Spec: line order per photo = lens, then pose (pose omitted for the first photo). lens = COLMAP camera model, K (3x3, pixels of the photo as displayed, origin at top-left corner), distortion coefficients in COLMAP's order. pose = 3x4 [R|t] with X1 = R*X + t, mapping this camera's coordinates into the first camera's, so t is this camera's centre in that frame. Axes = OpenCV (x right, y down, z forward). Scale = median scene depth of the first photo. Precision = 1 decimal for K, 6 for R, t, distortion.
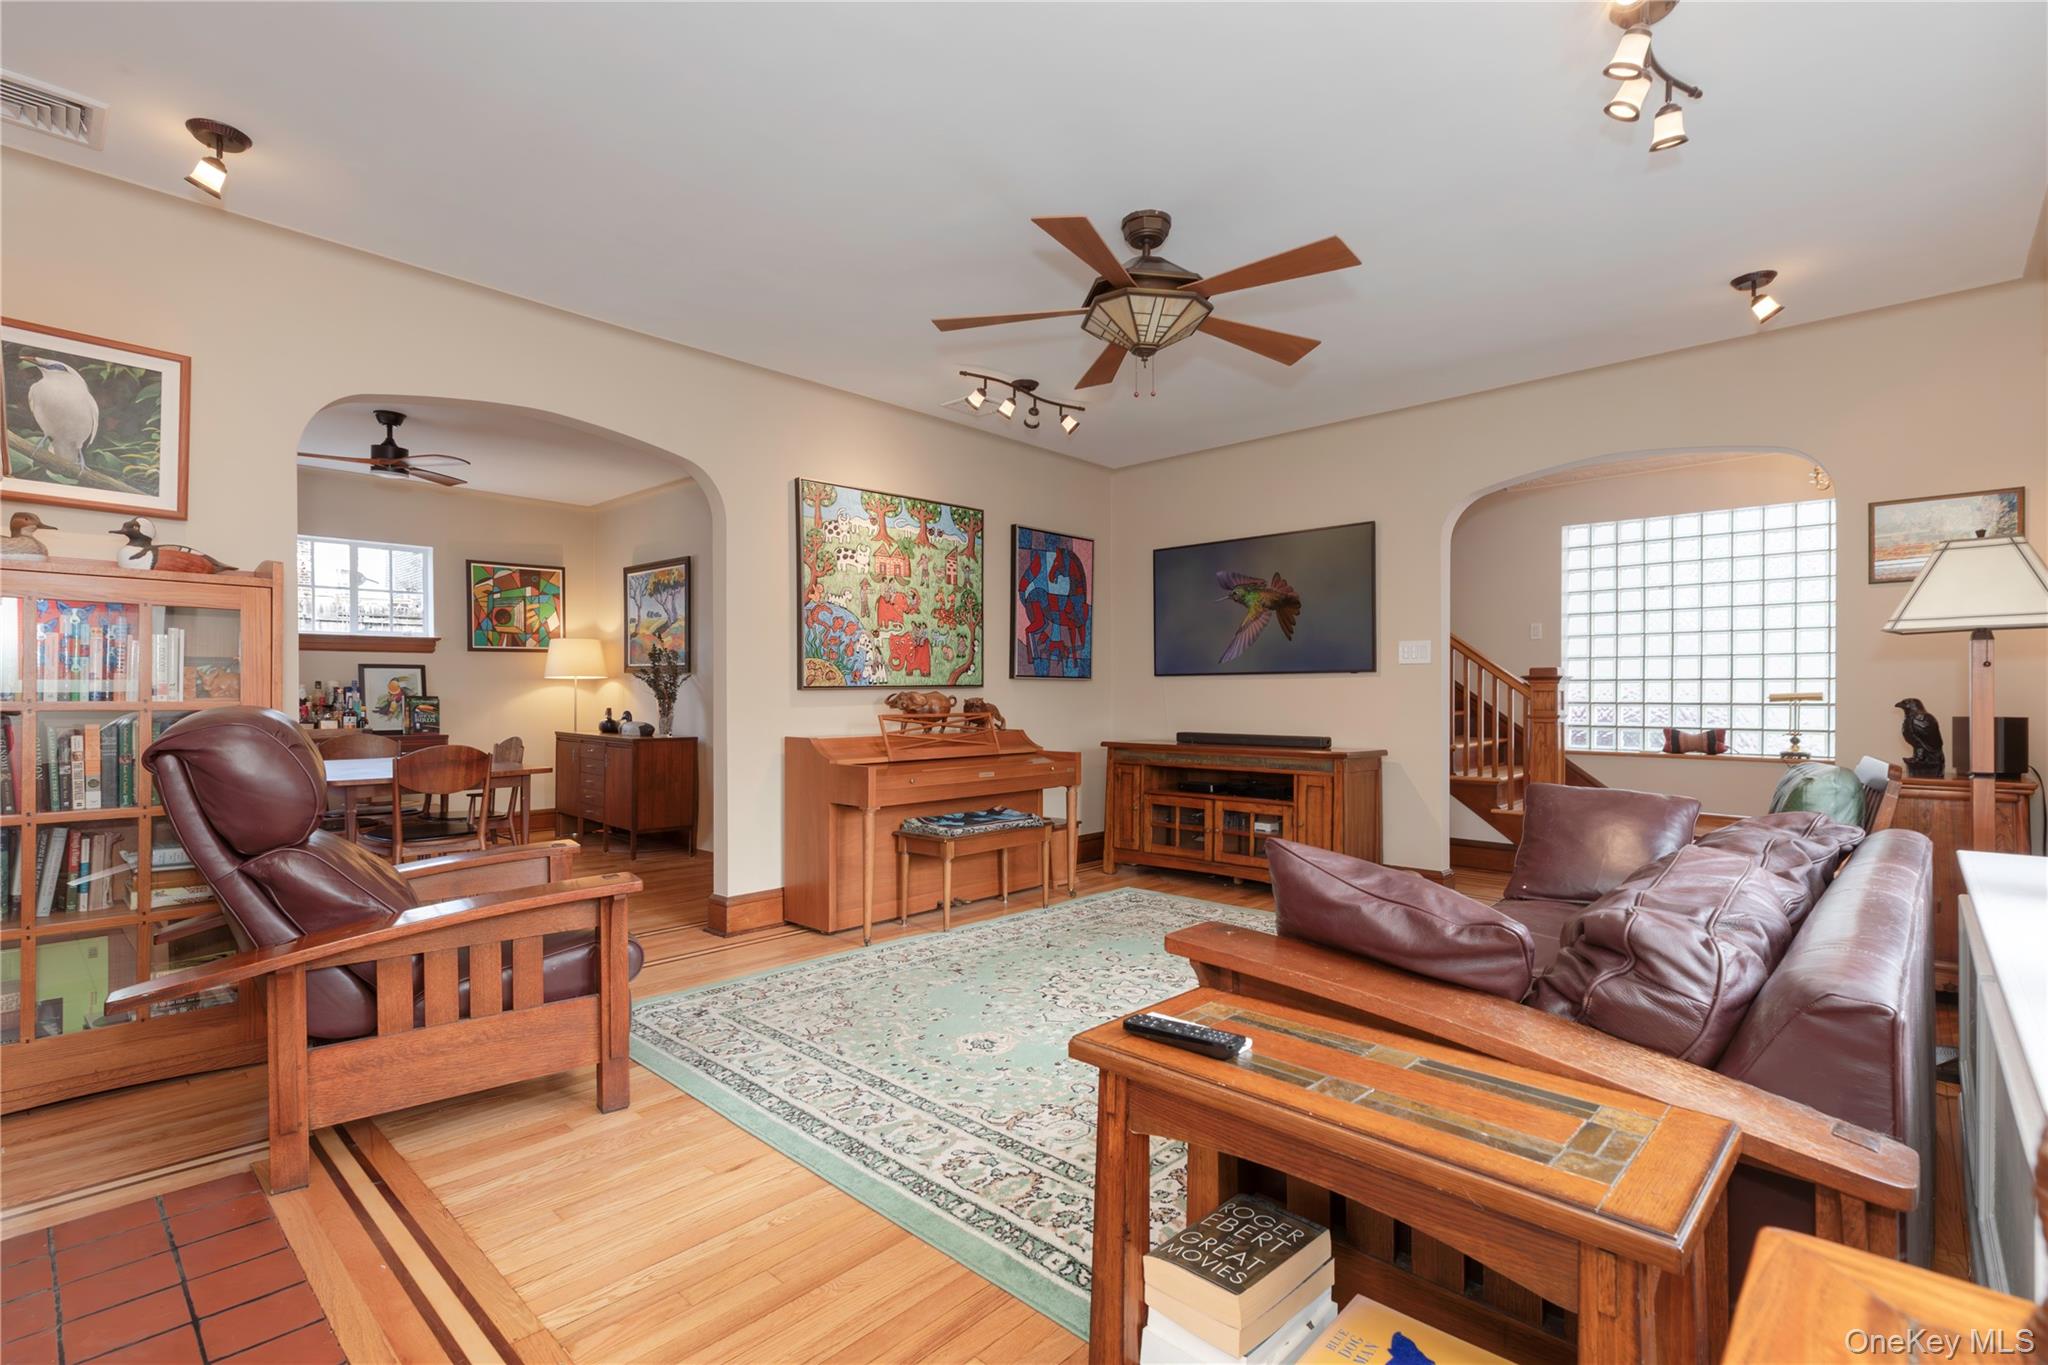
lens RADIAL K [[934.9, 0, 1025.6], [0, 934.9, 690.7], [0, 0, 1]] dist [-0.001245, 0.000240]
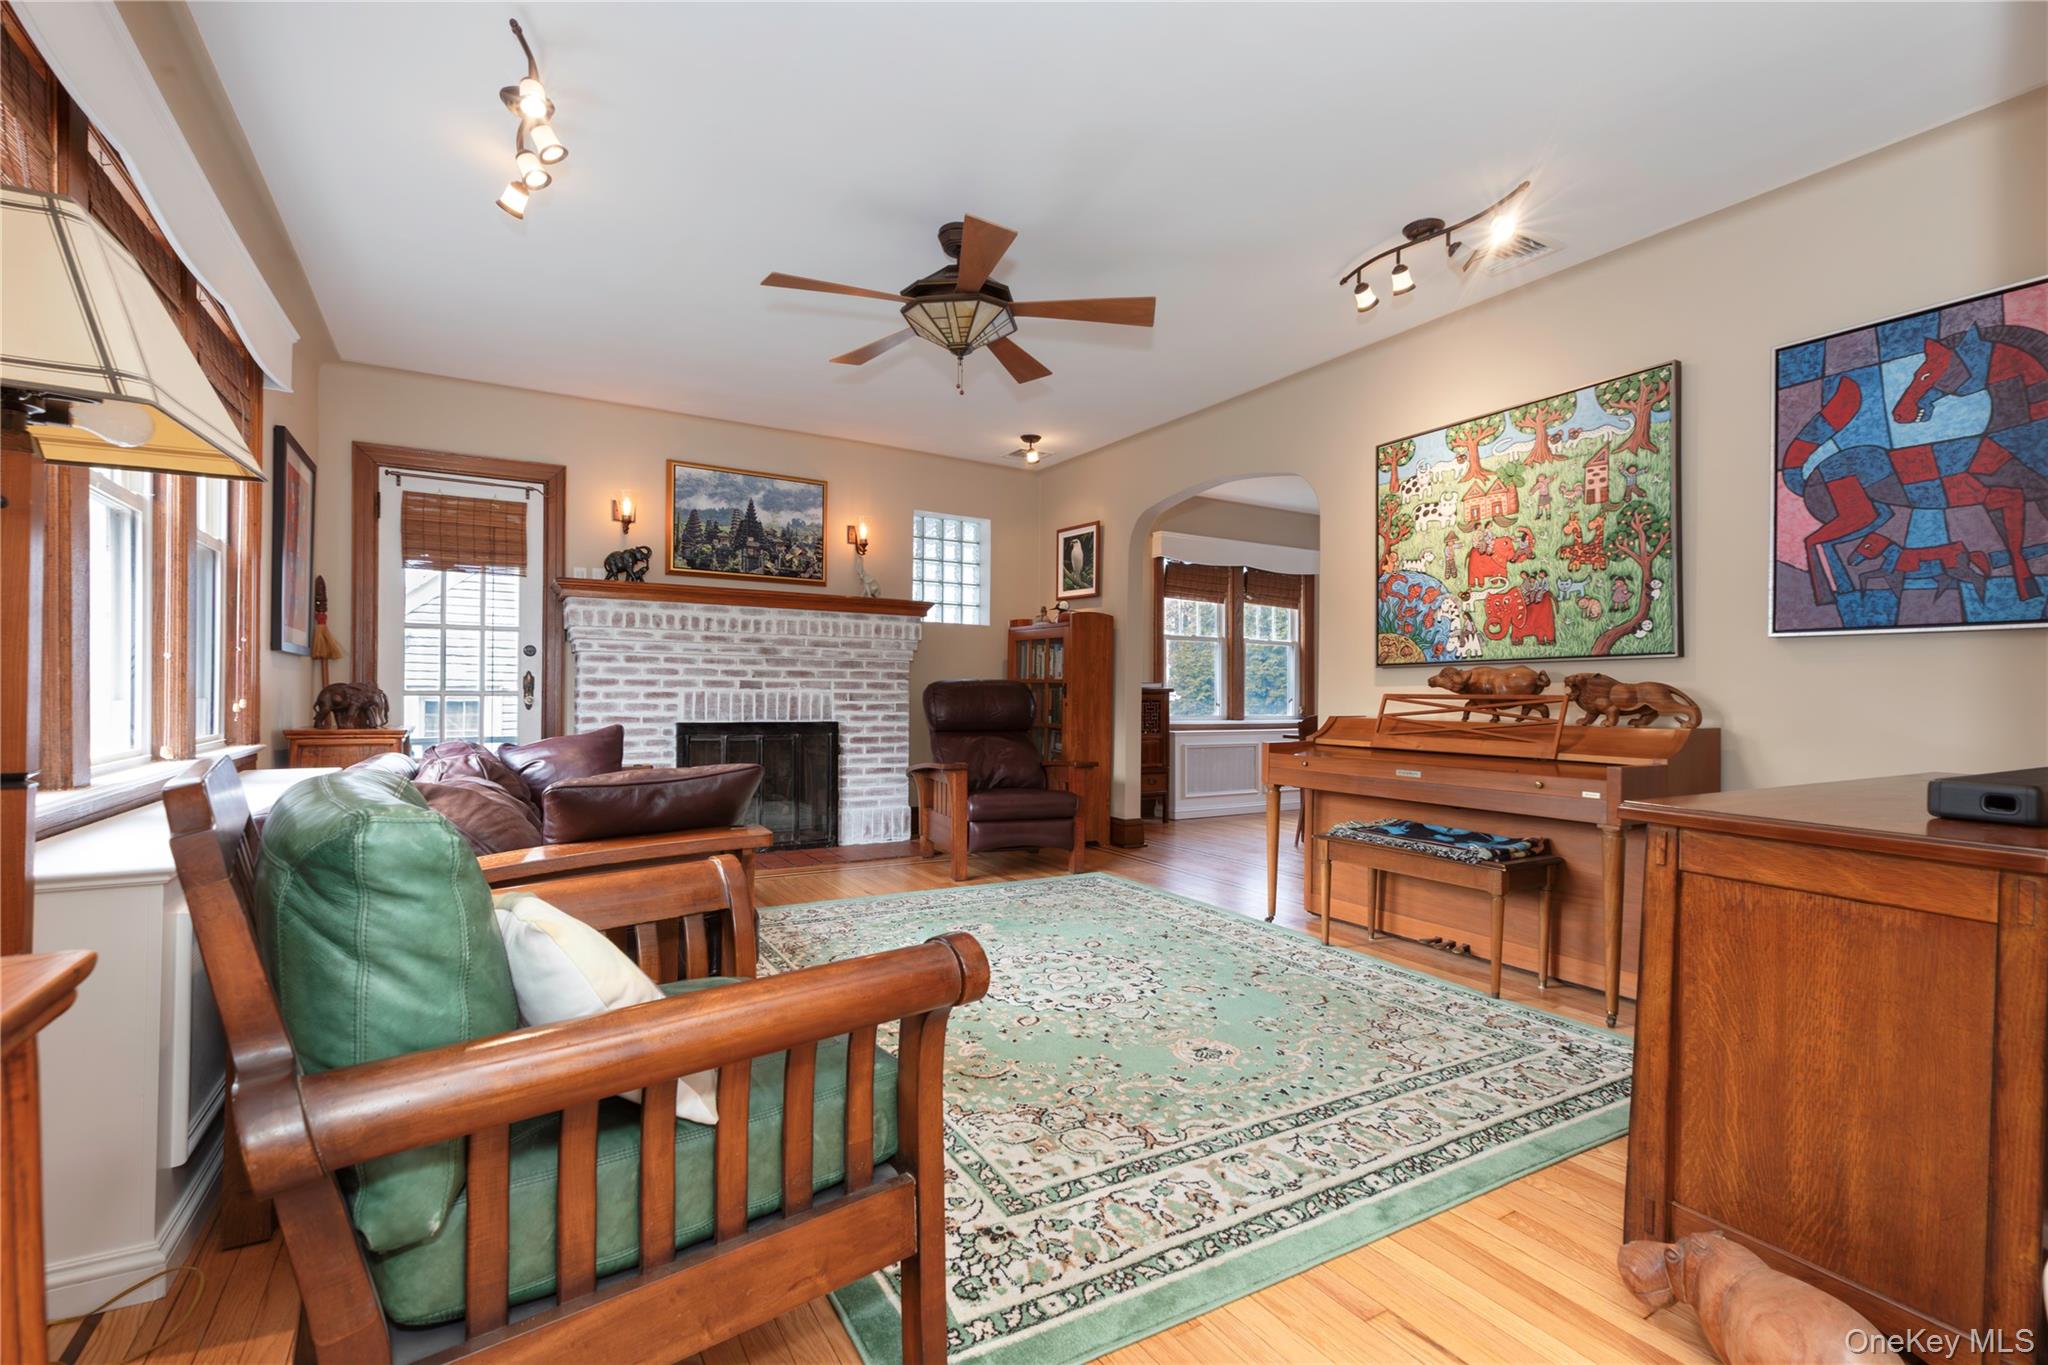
lens RADIAL K [[934.9, 0, 1028.0], [0, 934.9, 688.6], [0, 0, 1]] dist [-0.001245, 0.000240]
pose [[-0.283627, -0.006983, -0.958909, 0.725105], [-0.005477, 0.999969, -0.005662, 0.025807], [0.958919, 0.003646, -0.283656, 0.869545]]
